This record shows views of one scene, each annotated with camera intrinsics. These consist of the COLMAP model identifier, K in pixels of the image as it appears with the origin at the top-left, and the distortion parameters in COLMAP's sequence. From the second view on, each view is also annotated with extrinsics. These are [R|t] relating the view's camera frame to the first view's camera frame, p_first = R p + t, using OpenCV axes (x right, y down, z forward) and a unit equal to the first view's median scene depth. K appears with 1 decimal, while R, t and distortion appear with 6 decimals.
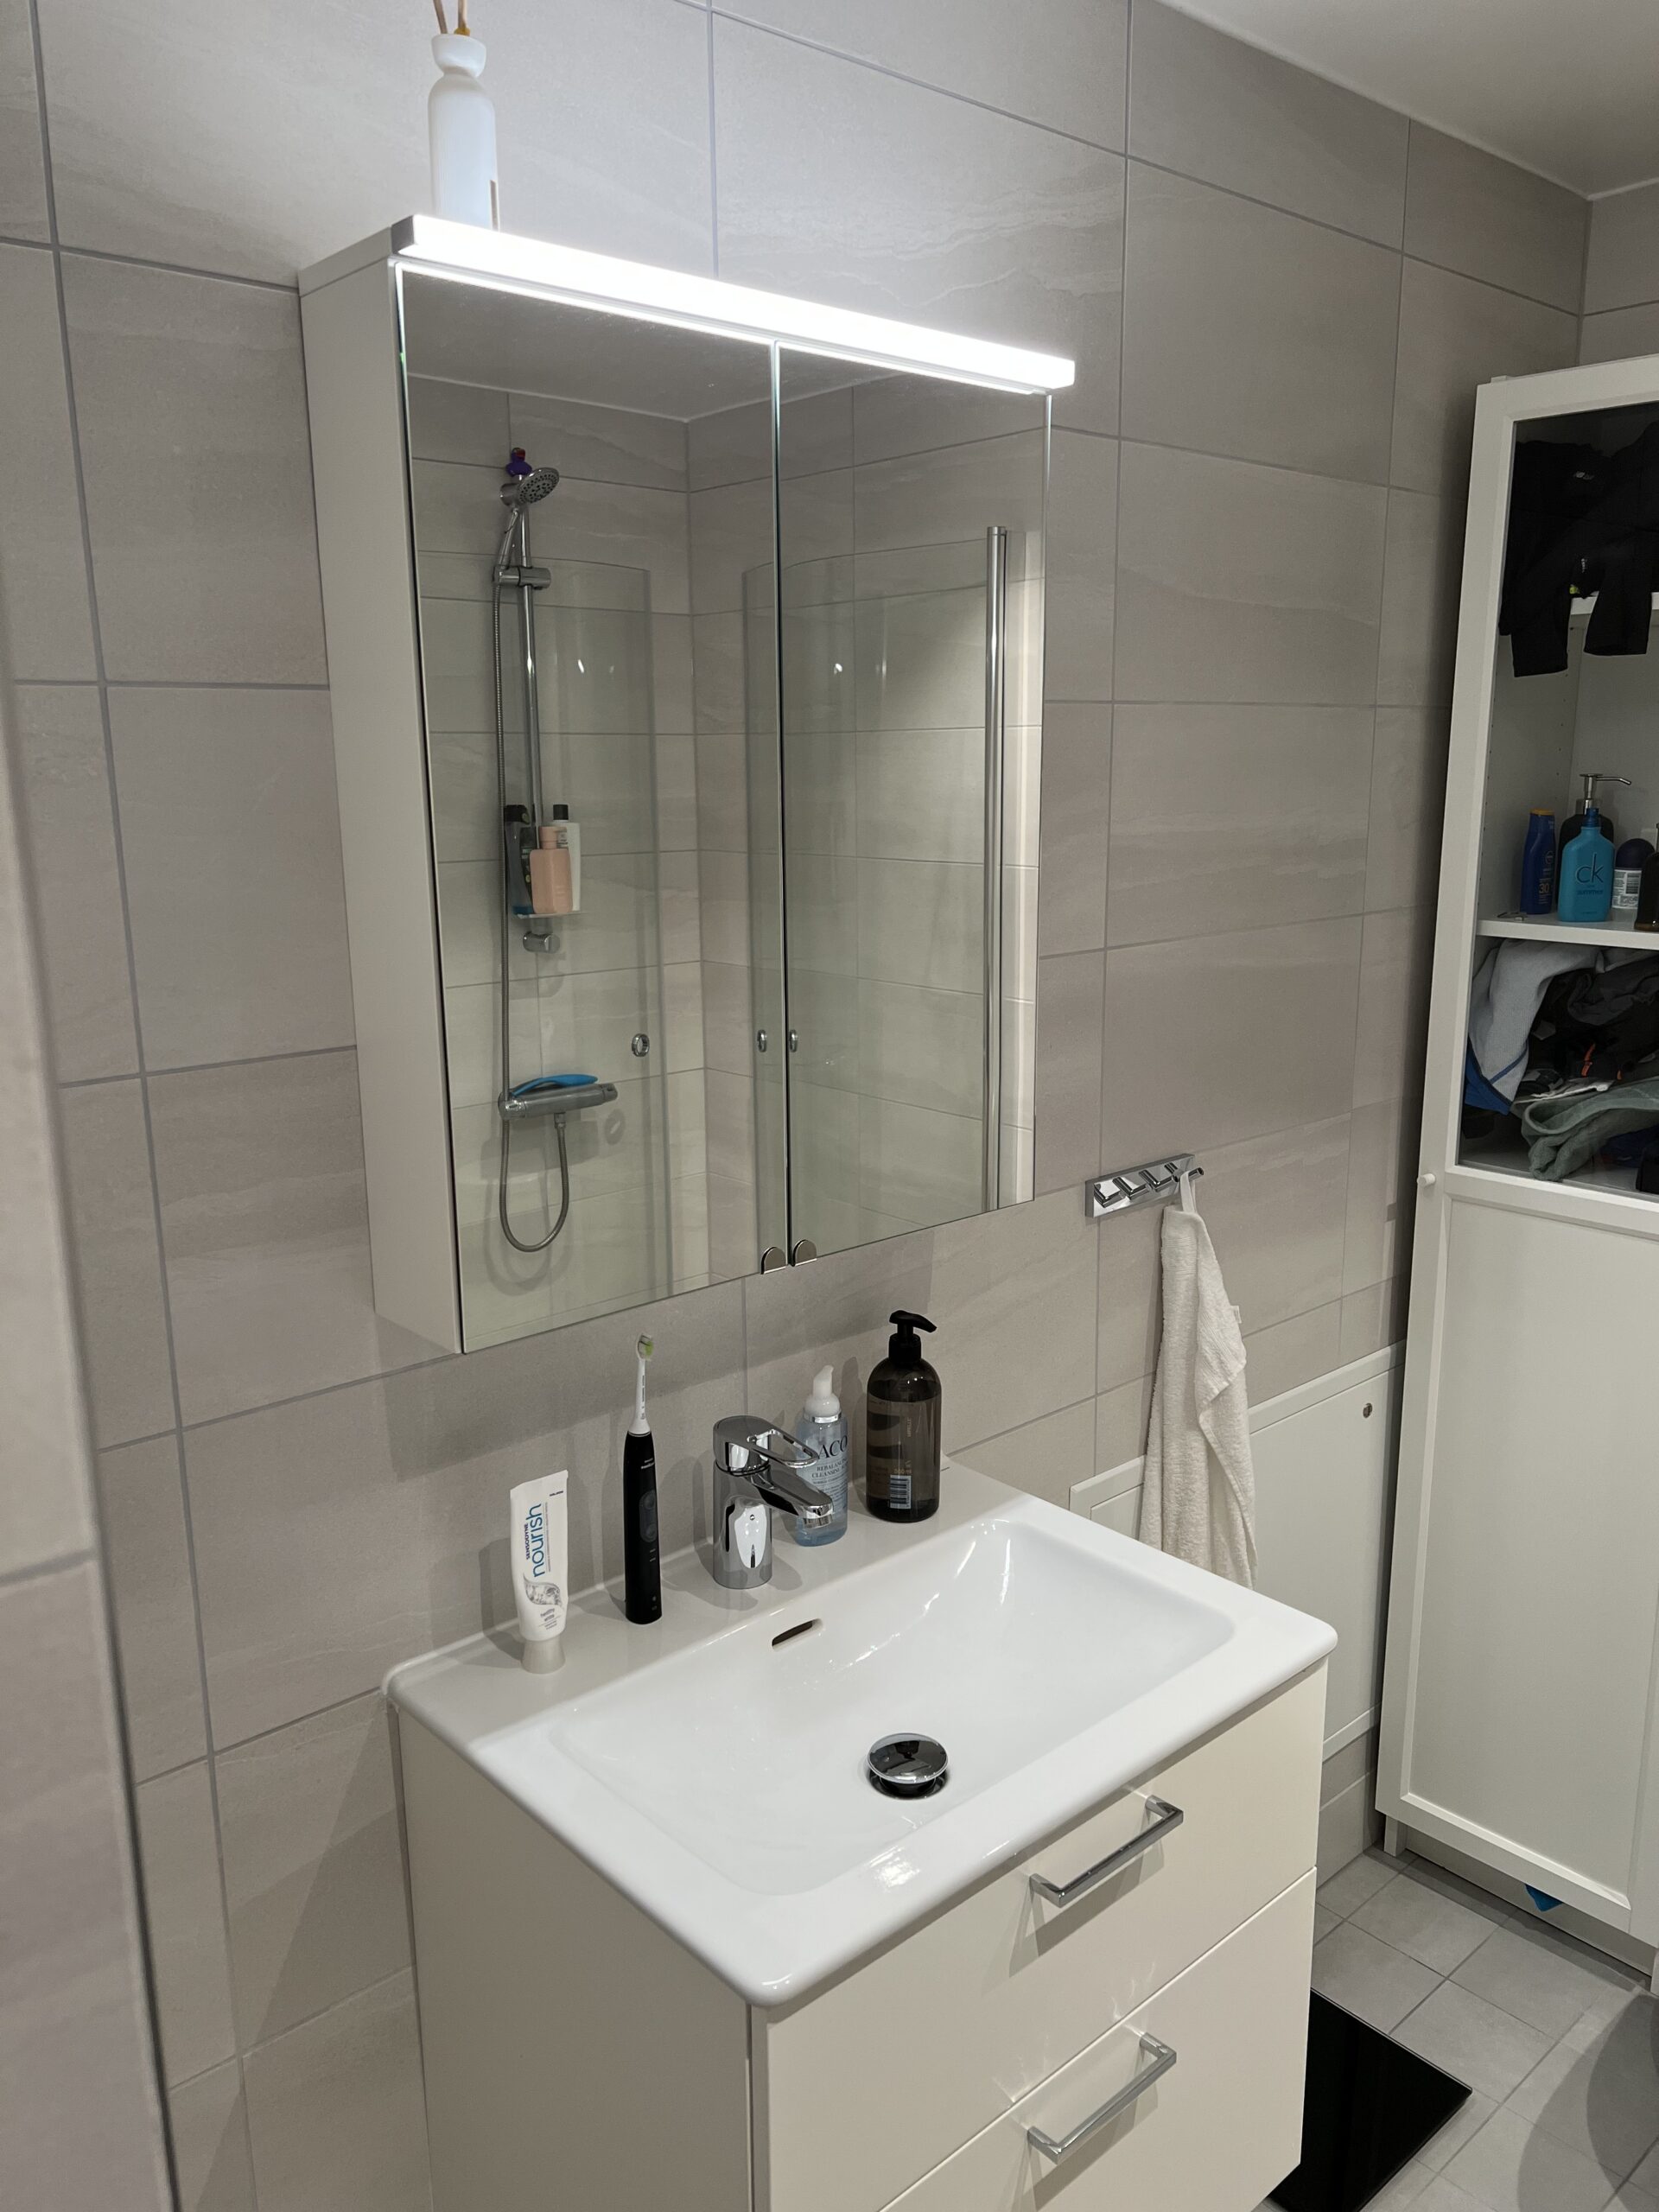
lens RADIAL K [[1653.0, 0, 824.5], [0, 1653.0, 1110.9], [0, 0, 1]] dist [0.009194, 0.004530]
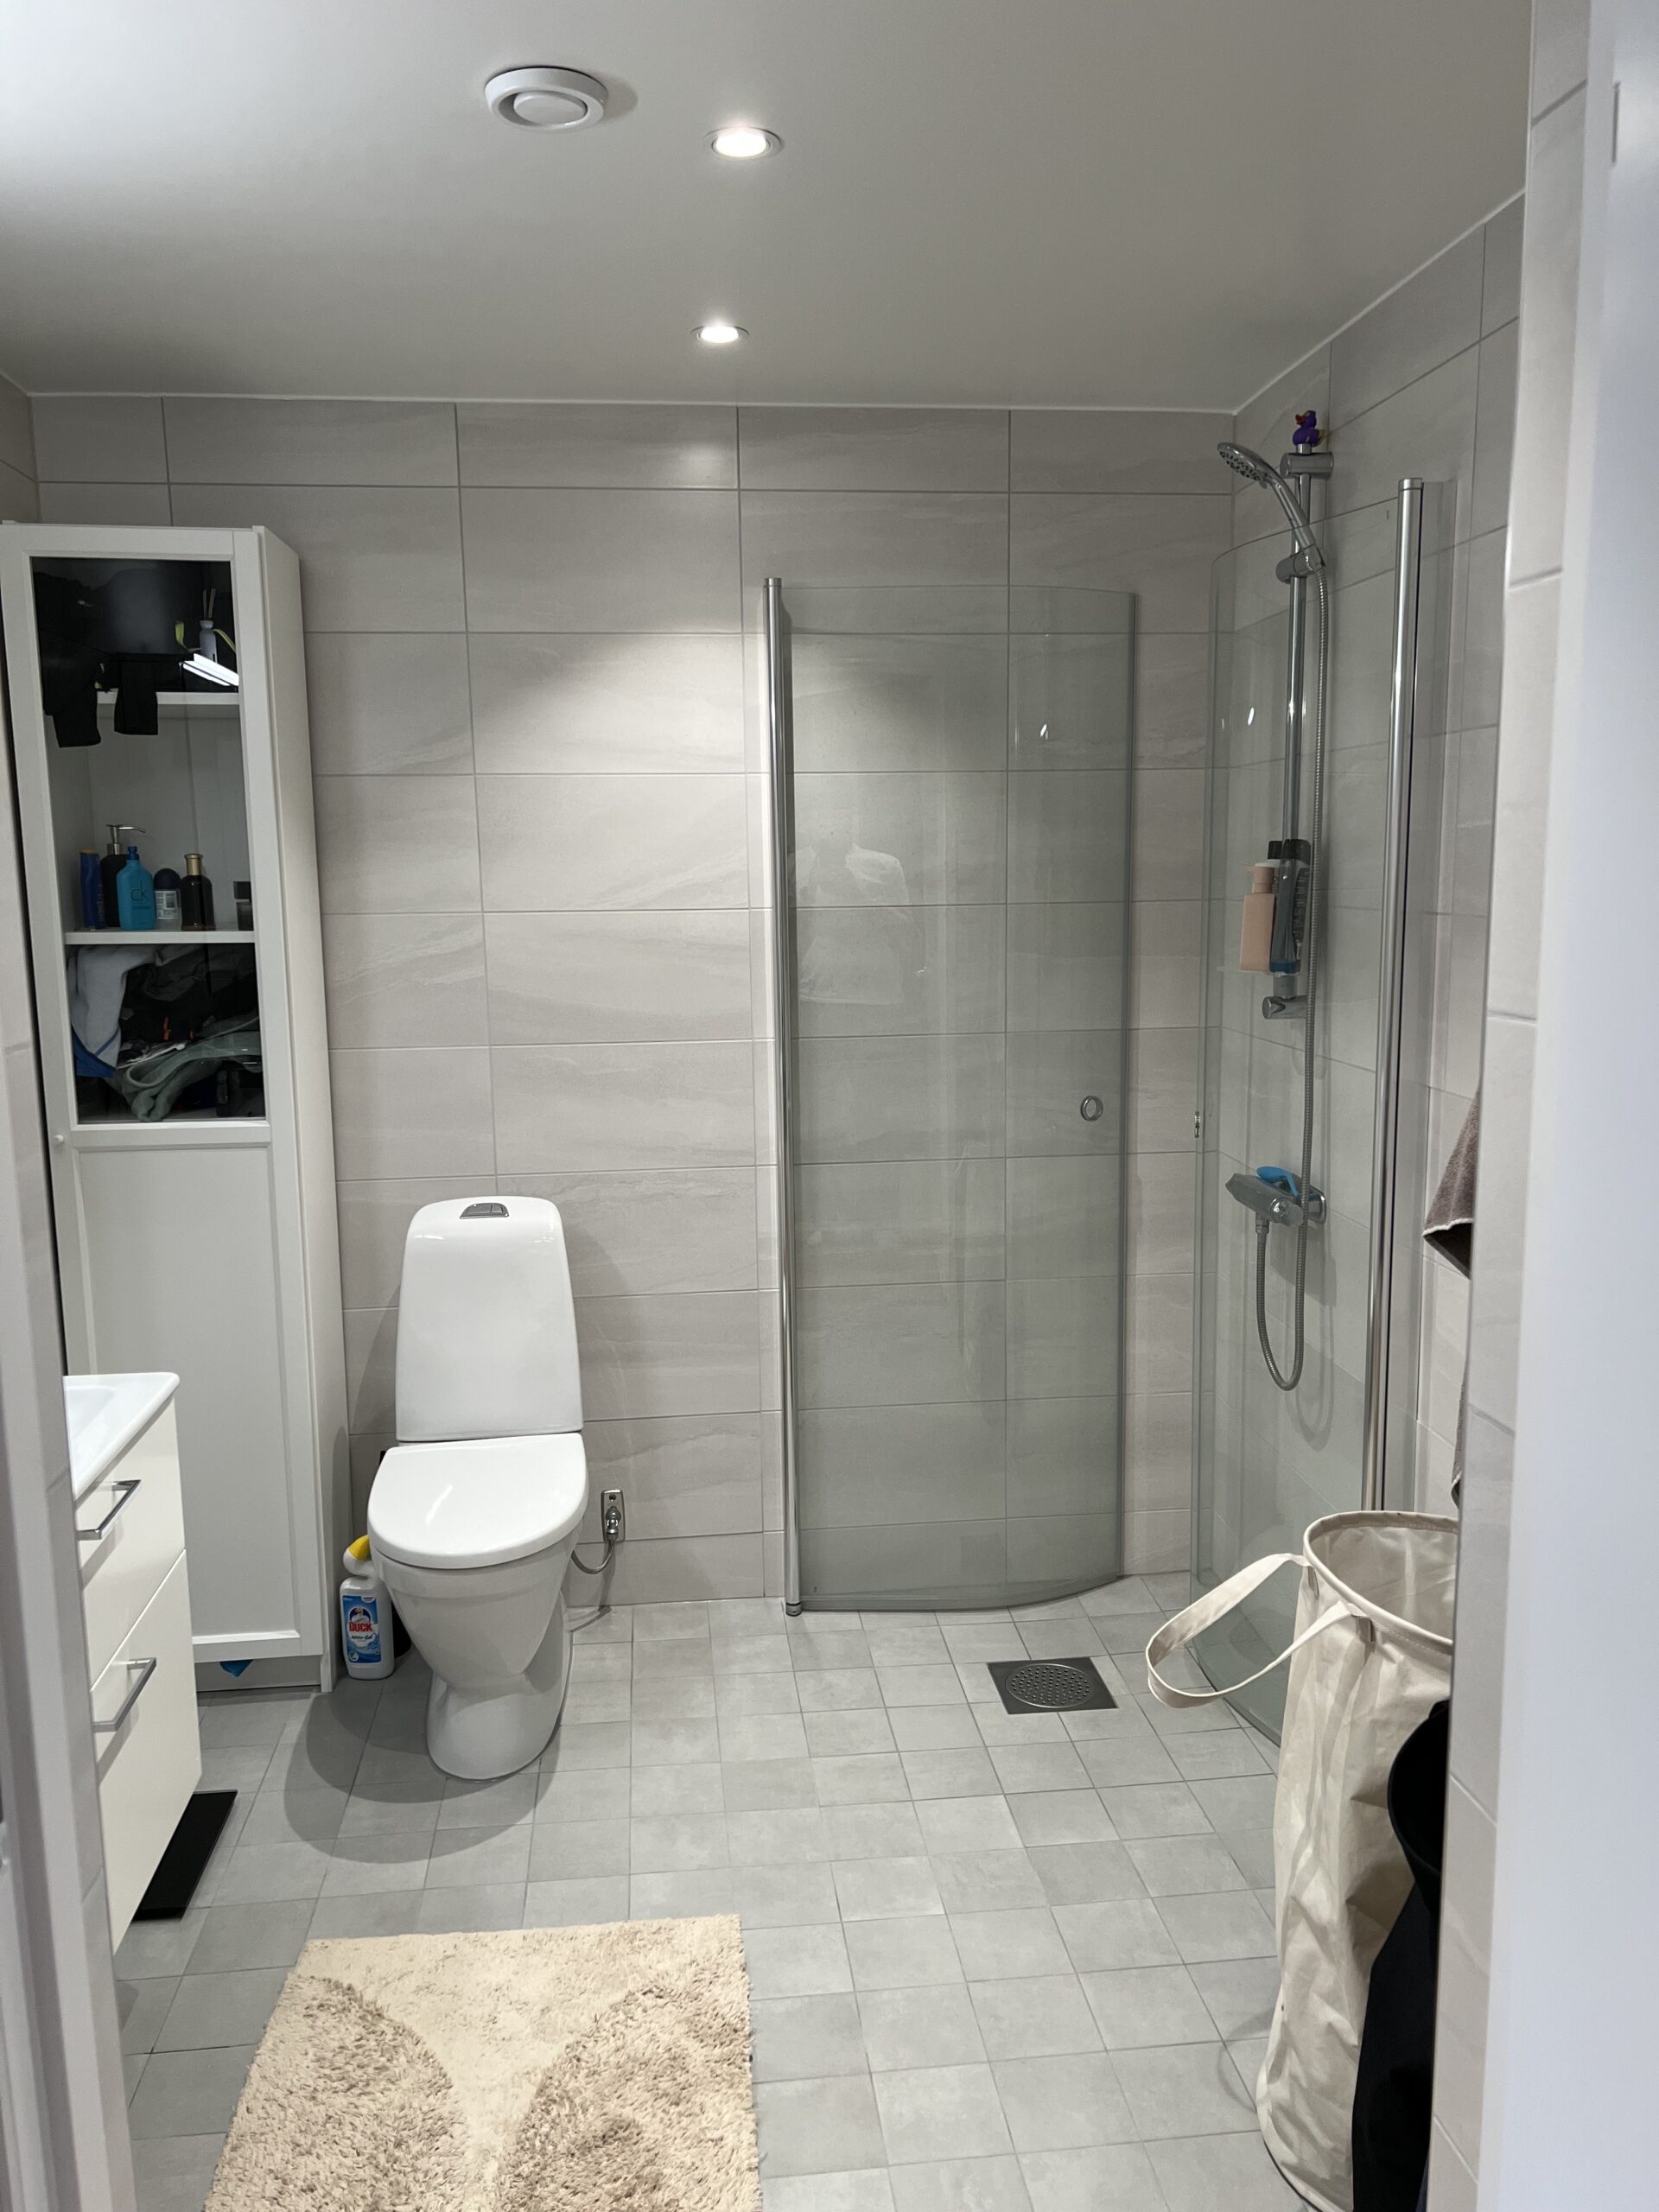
lens RADIAL K [[1653.0, 0, 832.7], [0, 1653.0, 1109.0], [0, 0, 1]] dist [0.009194, 0.004530]
pose [[0.576331, -0.123991, 0.807755, -0.327286], [0.179470, 0.983497, 0.022917, 0.100291], [-0.797266, 0.131760, 0.589073, -0.227173]]
